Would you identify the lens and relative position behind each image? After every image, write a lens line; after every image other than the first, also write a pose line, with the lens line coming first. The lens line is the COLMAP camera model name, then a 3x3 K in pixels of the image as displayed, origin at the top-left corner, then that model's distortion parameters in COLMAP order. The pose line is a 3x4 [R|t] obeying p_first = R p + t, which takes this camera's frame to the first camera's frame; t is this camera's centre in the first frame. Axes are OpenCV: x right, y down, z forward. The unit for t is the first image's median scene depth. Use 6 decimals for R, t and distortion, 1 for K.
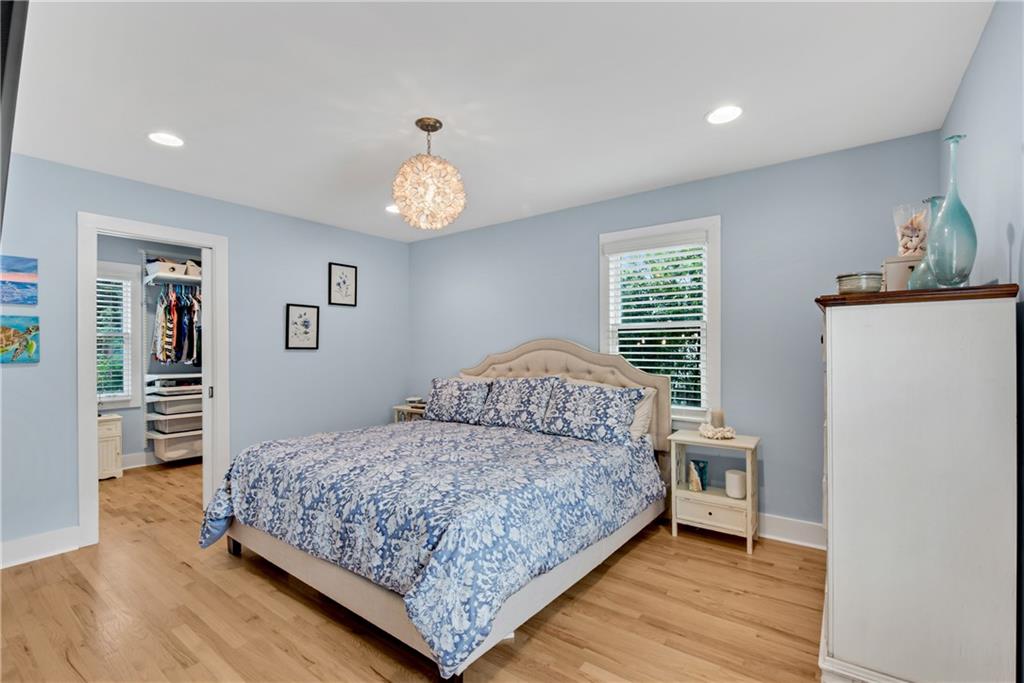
lens RADIAL K [[457.6, 0, 510.1], [0, 457.6, 348.0], [0, 0, 1]] dist [-0.023242, 0.000244]
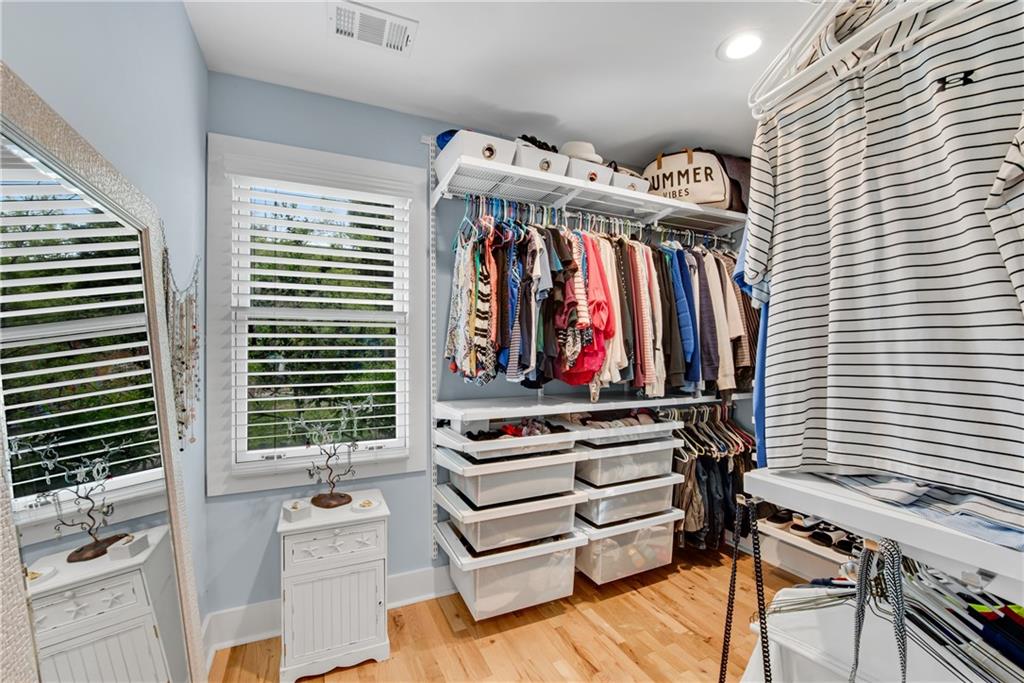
lens RADIAL K [[415.8, 0, 512.3], [0, 415.8, 345.8], [0, 0, 1]] dist [-0.023604, -0.000160]
pose [[0.884239, -0.003039, -0.467025, -0.548548], [0.000313, 0.999982, -0.005913, 0.003756], [0.467034, 0.005082, 0.884225, 0.671916]]
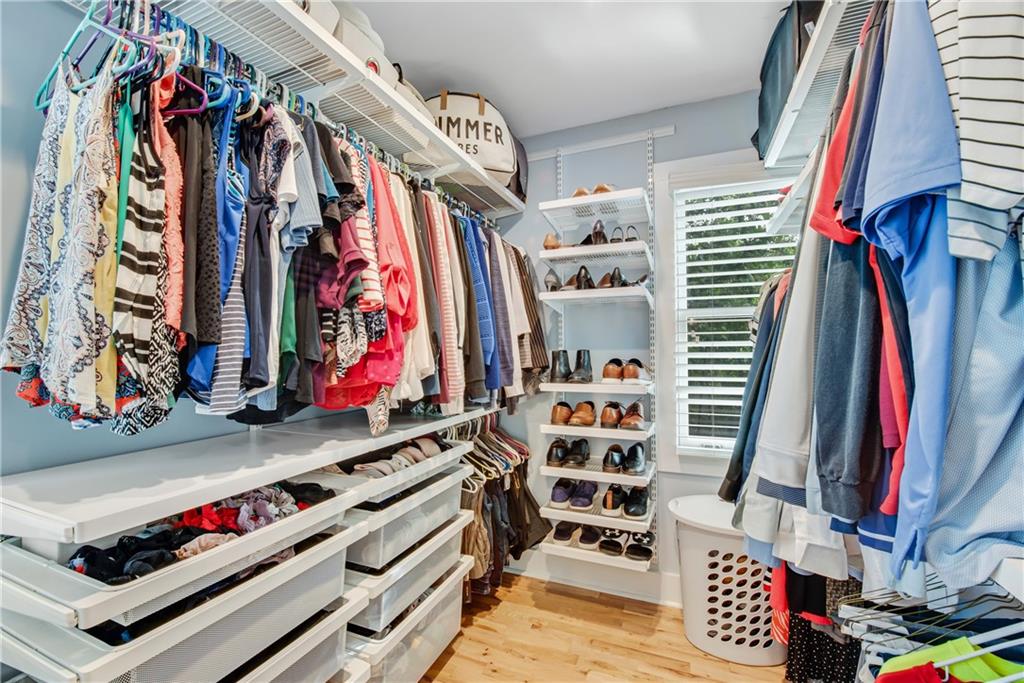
lens RADIAL K [[415.8, 0, 512.3], [0, 415.8, 345.8], [0, 0, 1]] dist [-0.023604, -0.000160]
pose [[0.969330, 0.002935, 0.245745, -0.651733], [-0.000897, 0.999964, -0.008407, 0.005652], [-0.245761, 0.007929, 0.969298, 0.813501]]
